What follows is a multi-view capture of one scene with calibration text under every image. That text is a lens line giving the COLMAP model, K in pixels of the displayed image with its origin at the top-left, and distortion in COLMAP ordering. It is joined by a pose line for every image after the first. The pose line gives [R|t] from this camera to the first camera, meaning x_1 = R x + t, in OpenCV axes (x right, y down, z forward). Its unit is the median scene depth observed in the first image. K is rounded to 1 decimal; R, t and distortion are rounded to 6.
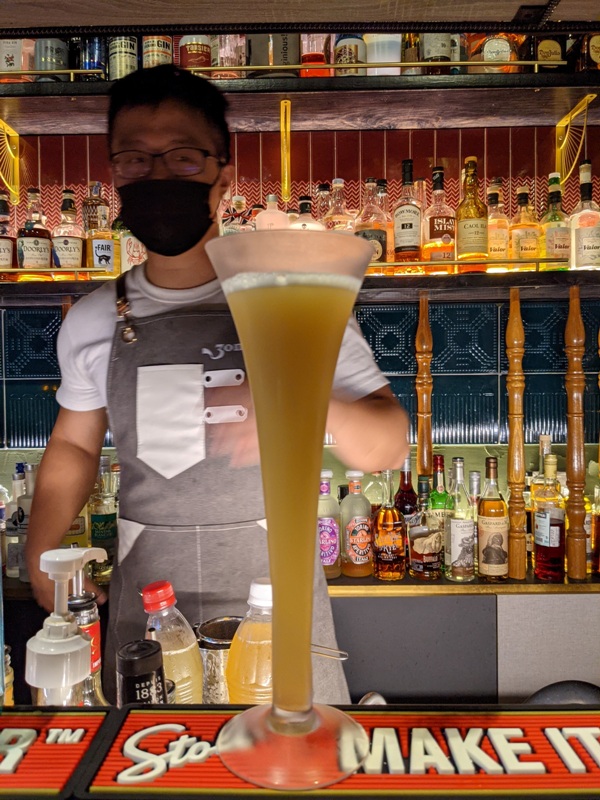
lens RADIAL K [[637.3, 0, 294.6], [0, 637.3, 400.2], [0, 0, 1]] dist [0.046497, -0.082019]
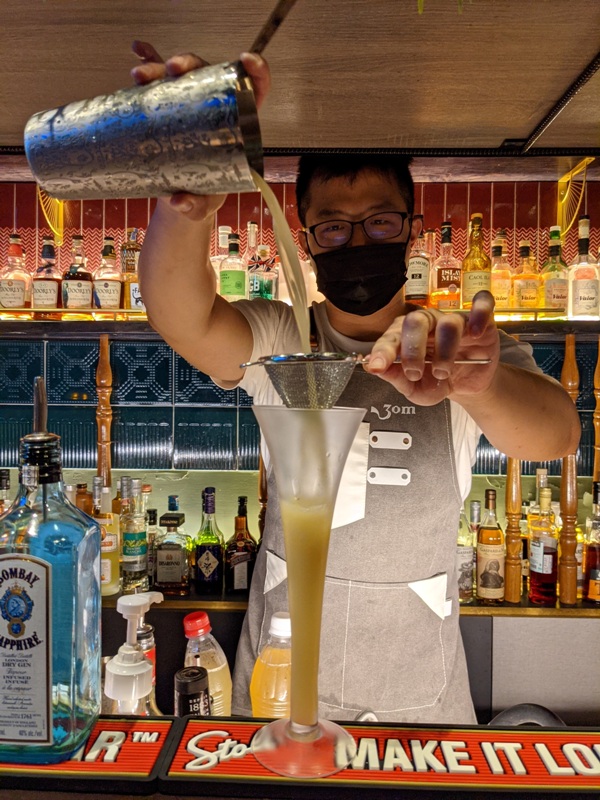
lens RADIAL K [[636.4, 0, 297.7], [0, 636.4, 399.6], [0, 0, 1]] dist [0.049829, -0.090849]
pose [[0.999572, 0.020703, -0.020680, -0.000565], [-0.020836, 0.999764, -0.006229, -0.049068], [0.020546, 0.006657, 0.999767, -0.092251]]
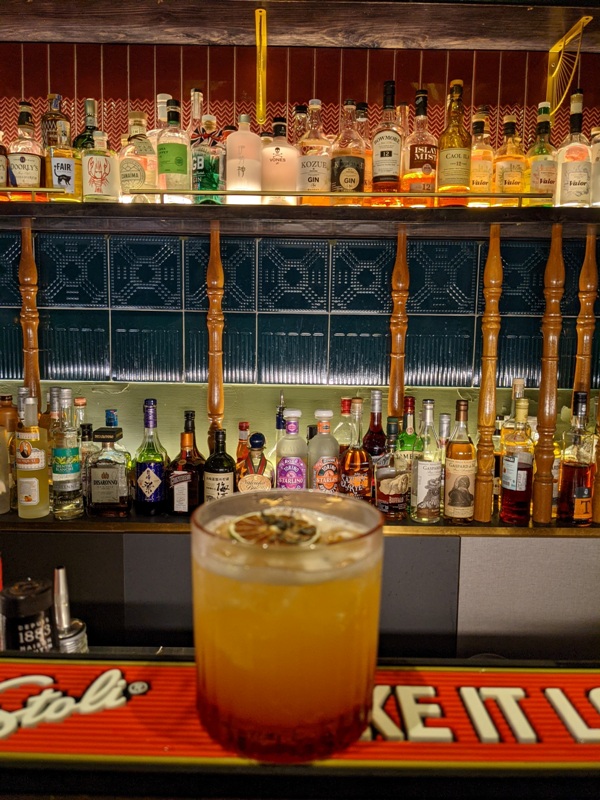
lens RADIAL K [[632.2, 0, 295.4], [0, 632.2, 399.5], [0, 0, 1]] dist [0.055396, -0.087949]
pose [[0.999438, 0.024243, 0.023140, 0.028290], [-0.026195, 0.995760, 0.088183, 0.009361], [-0.020904, -0.088739, 0.995835, 0.034576]]
